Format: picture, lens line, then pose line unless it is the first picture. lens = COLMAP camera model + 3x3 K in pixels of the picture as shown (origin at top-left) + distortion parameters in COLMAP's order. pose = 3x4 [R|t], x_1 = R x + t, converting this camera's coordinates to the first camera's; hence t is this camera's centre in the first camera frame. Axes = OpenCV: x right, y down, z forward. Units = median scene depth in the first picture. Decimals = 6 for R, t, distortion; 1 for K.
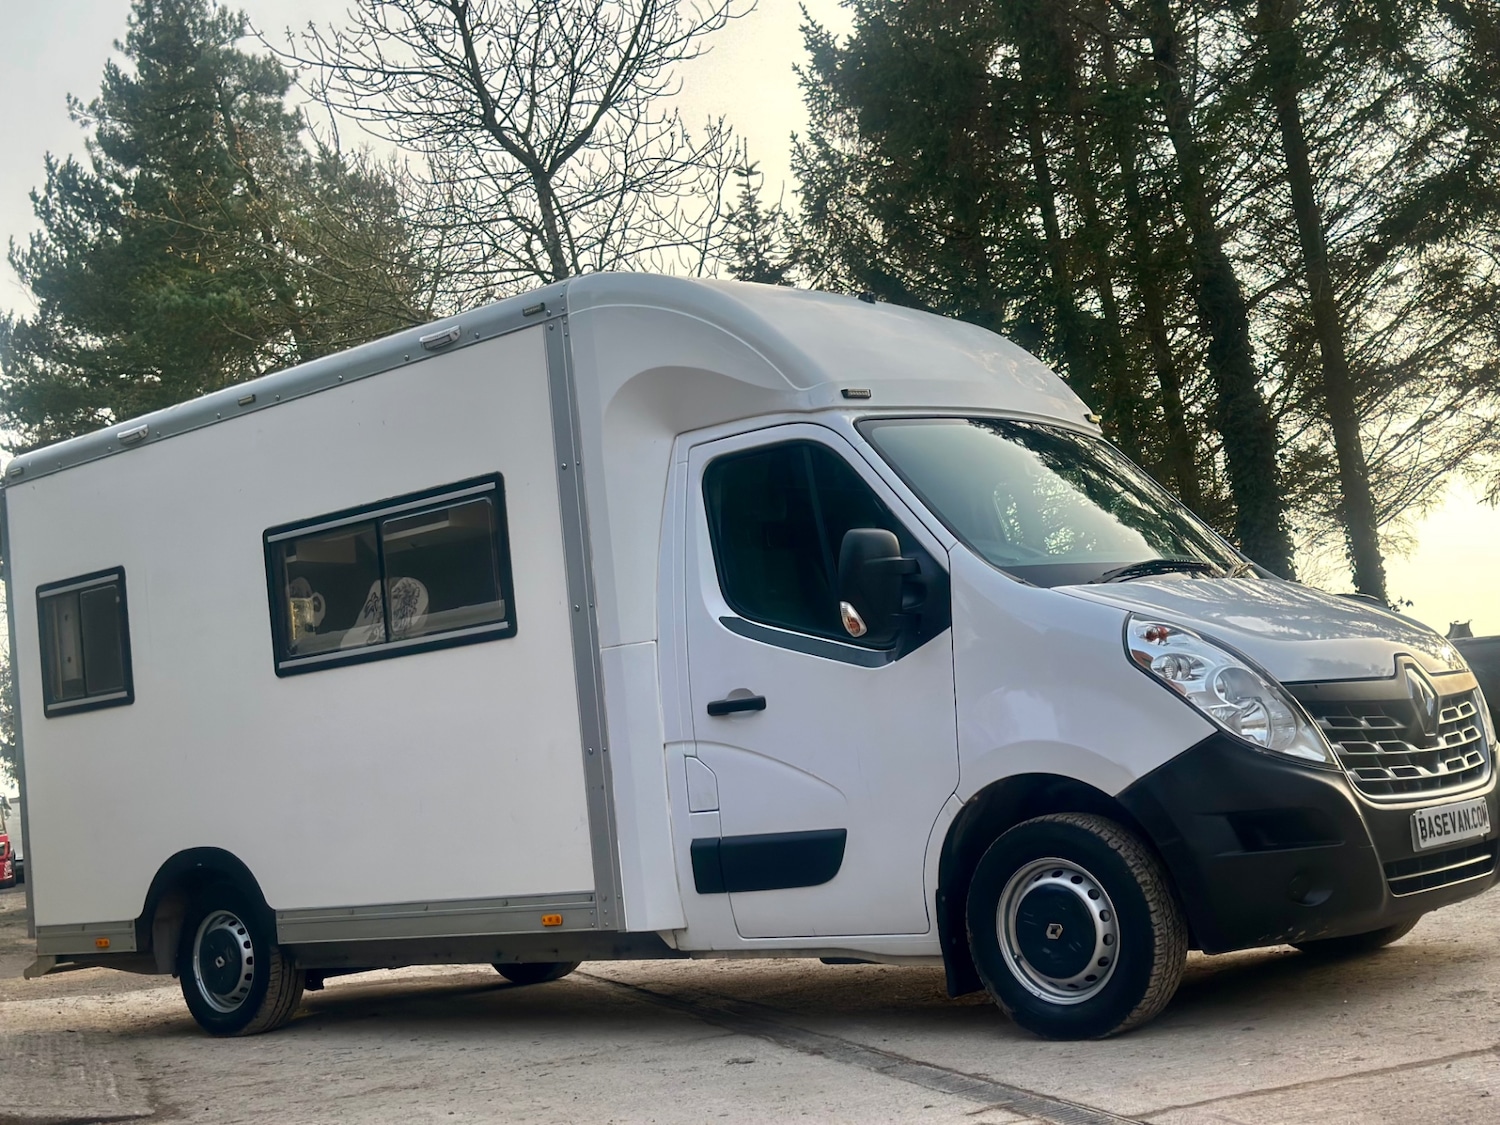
lens RADIAL K [[2079.7, 0, 748.5], [0, 2079.7, 563.9], [0, 0, 1]] dist [0.125435, 0.000000]
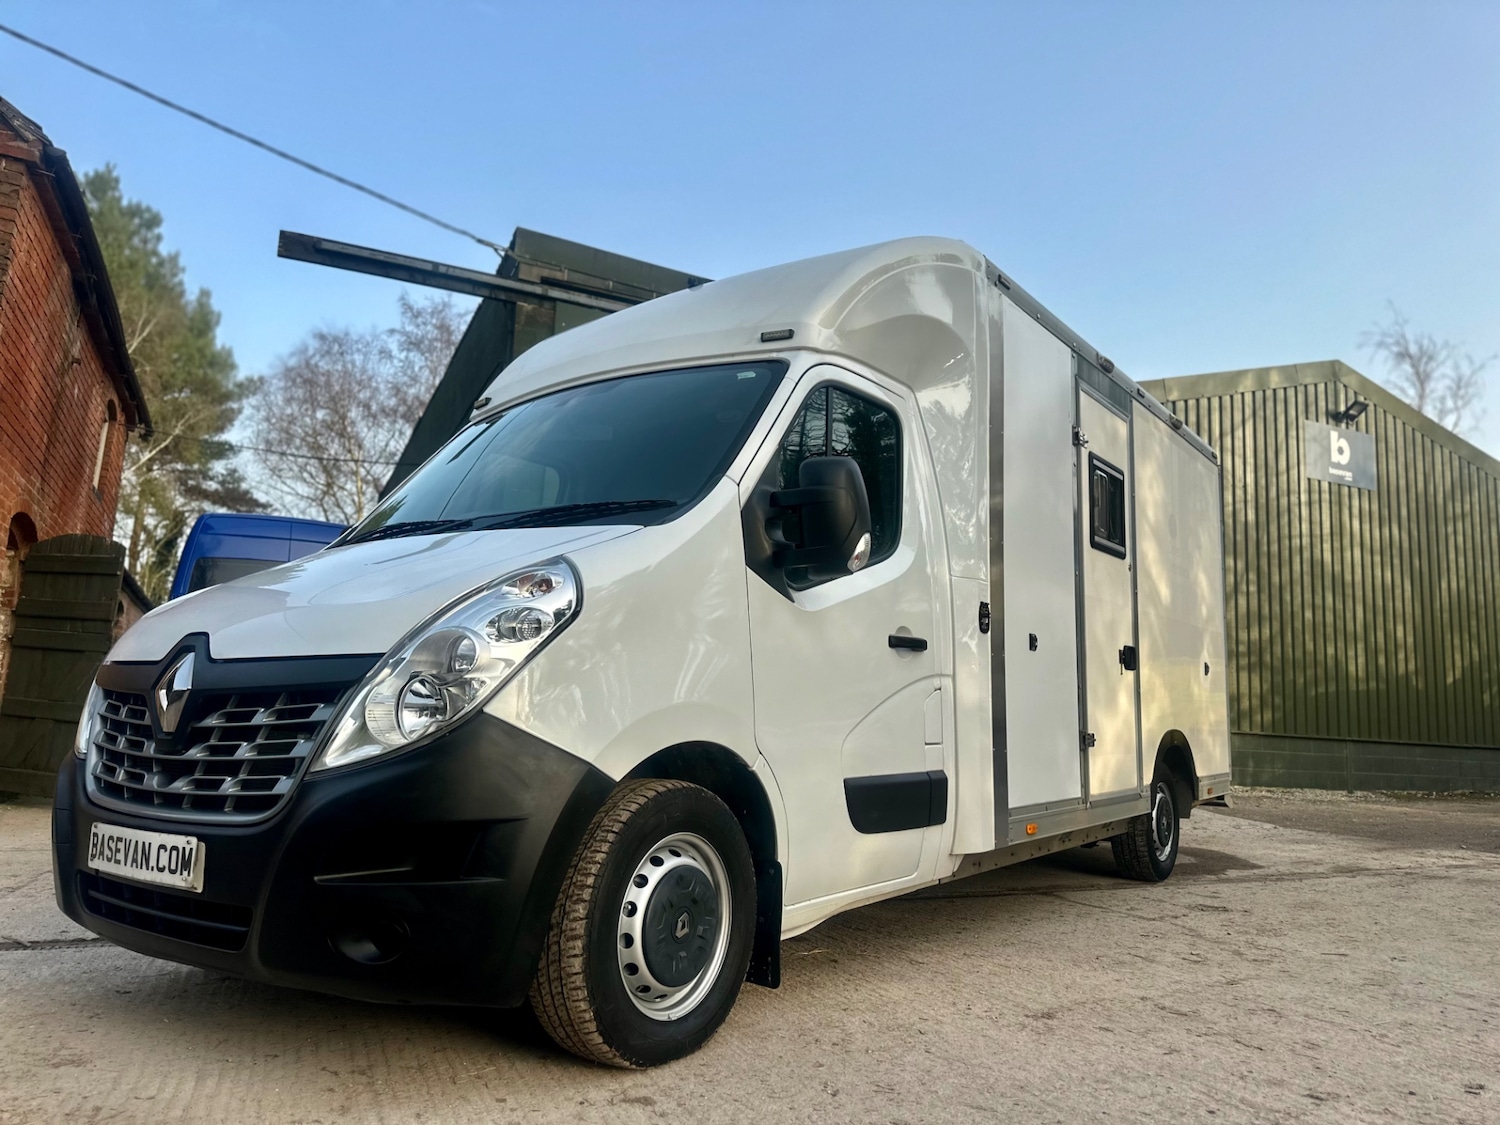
lens RADIAL K [[1065.7, 0, 752.0], [0, 1065.7, 586.4], [0, 0, 1]] dist [0.042563, -0.052827]
pose [[0.088206, -0.011080, -0.996041, 0.602861], [0.075665, 0.997124, -0.004392, 0.034973], [0.993224, -0.074978, 0.088791, 0.964206]]
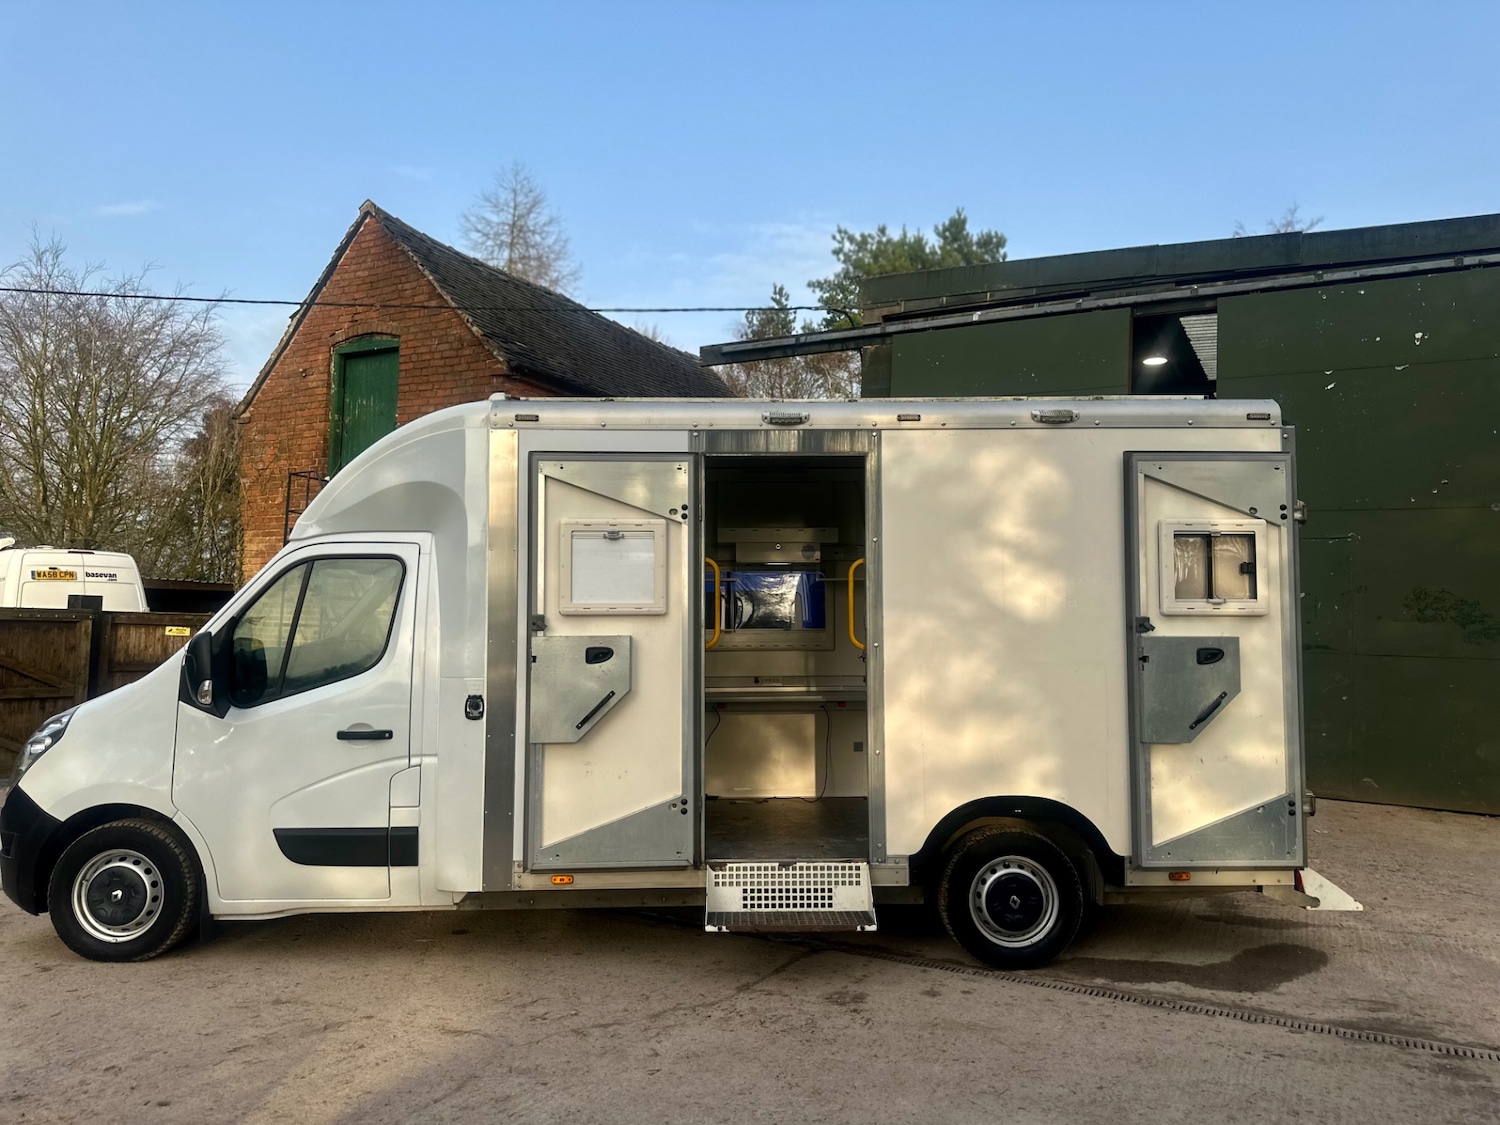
lens RADIAL K [[1065.7, 0, 750.4], [0, 1065.7, 578.7], [0, 0, 1]] dist [0.042563, -0.052827]
pose [[-0.734581, 0.065801, -0.675323, 0.384330], [0.146161, 0.987266, -0.062791, 0.046051], [0.662592, -0.144831, -0.734844, 1.819142]]
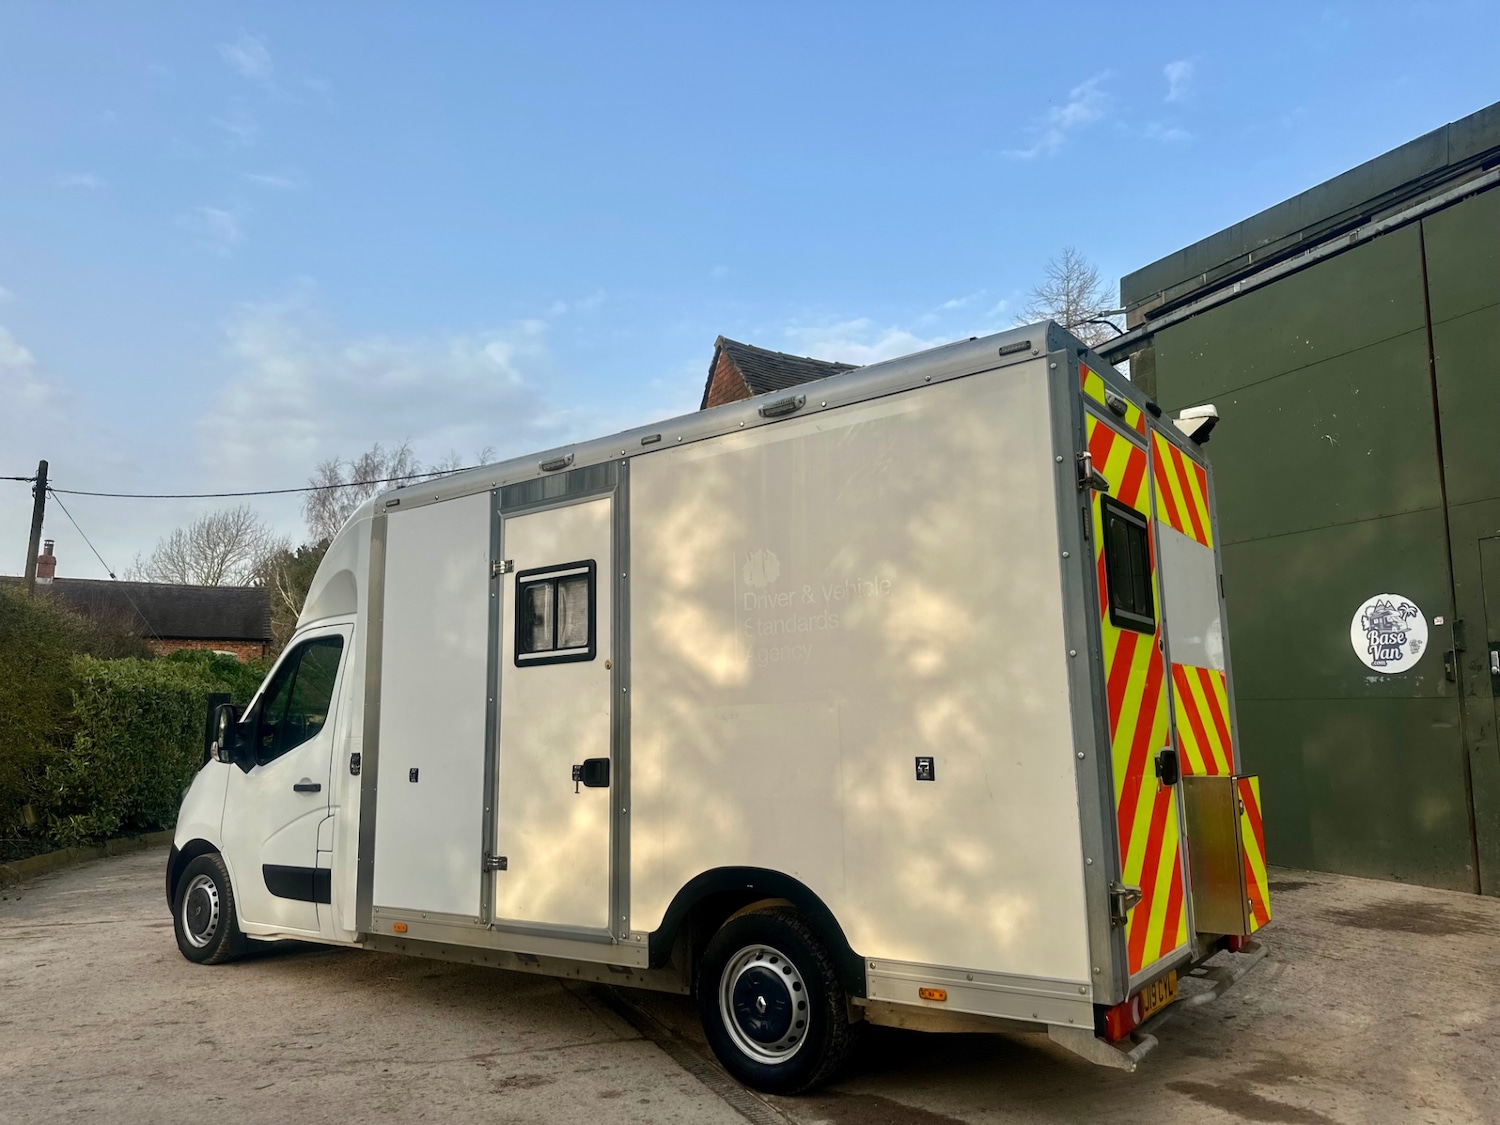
lens RADIAL K [[1065.7, 0, 750.6], [0, 1065.7, 565.2], [0, 0, 1]] dist [0.042563, -0.052827]
pose [[-0.988472, 0.108293, -0.105807, -0.195476], [0.132534, 0.956763, -0.258920, 0.167643], [0.073193, -0.269958, -0.960086, 2.000799]]
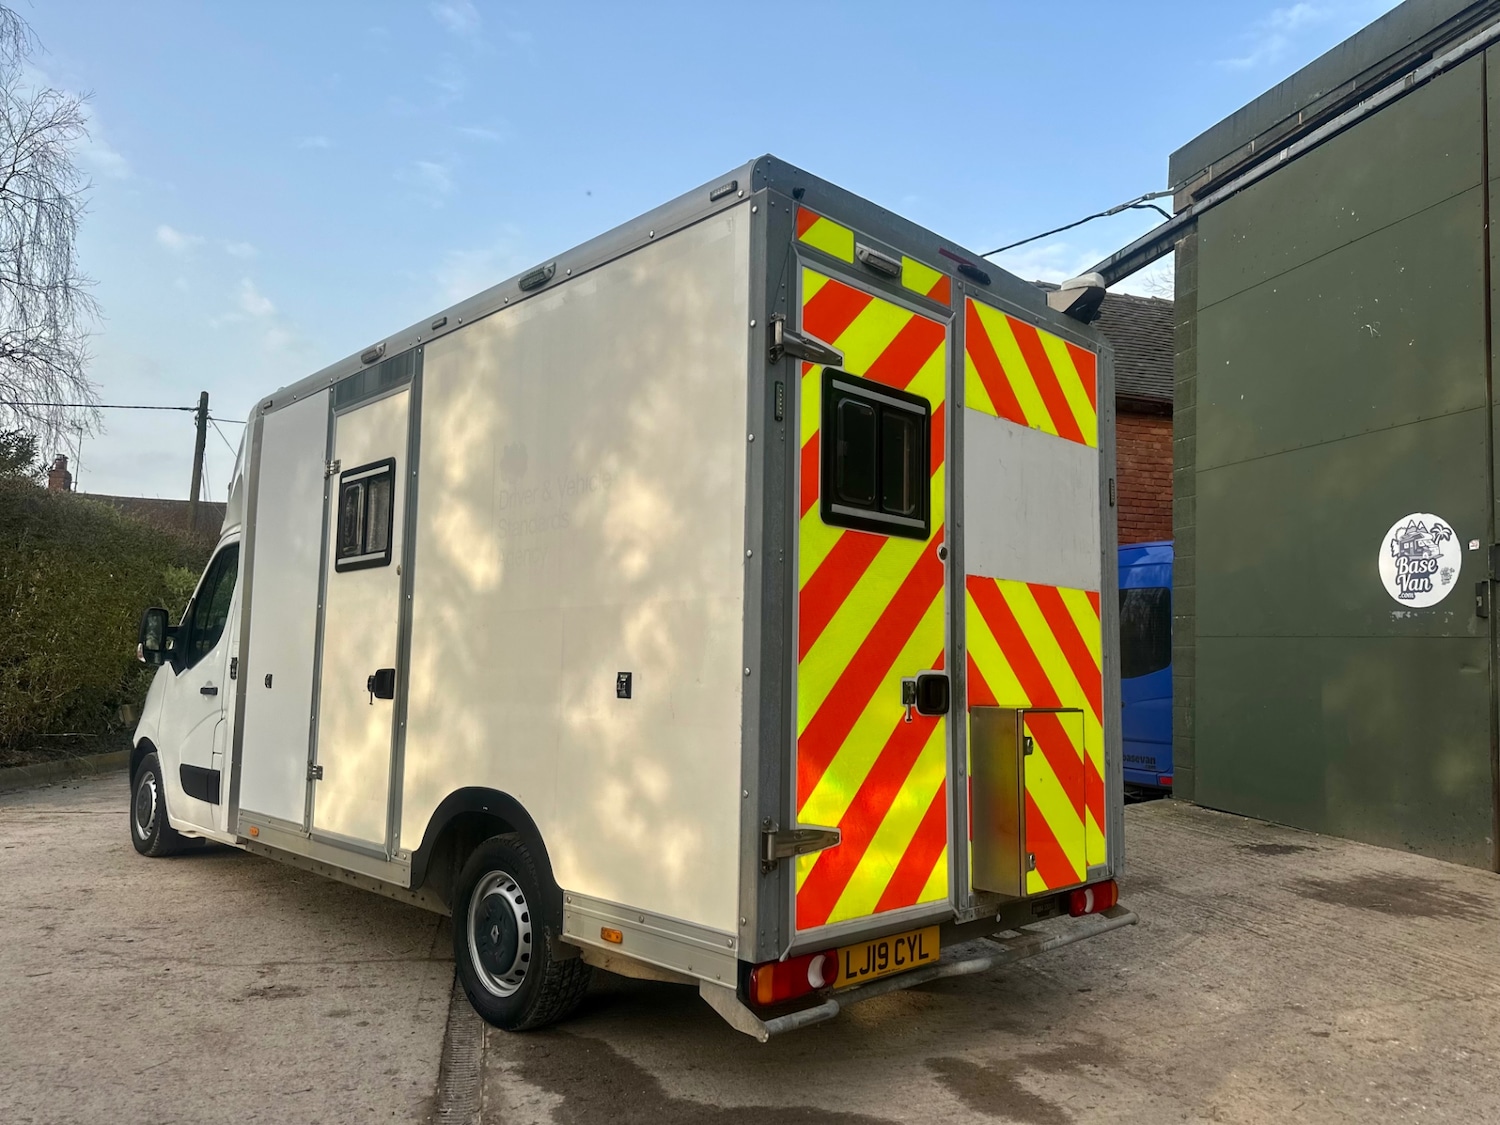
lens RADIAL K [[1065.7, 0, 749.1], [0, 1065.7, 566.0], [0, 0, 1]] dist [0.042563, -0.052827]
pose [[-0.992600, 0.096234, 0.074053, -0.427789], [0.077986, 0.972671, -0.218698, 0.195009], [-0.093075, -0.211305, -0.972979, 1.927083]]
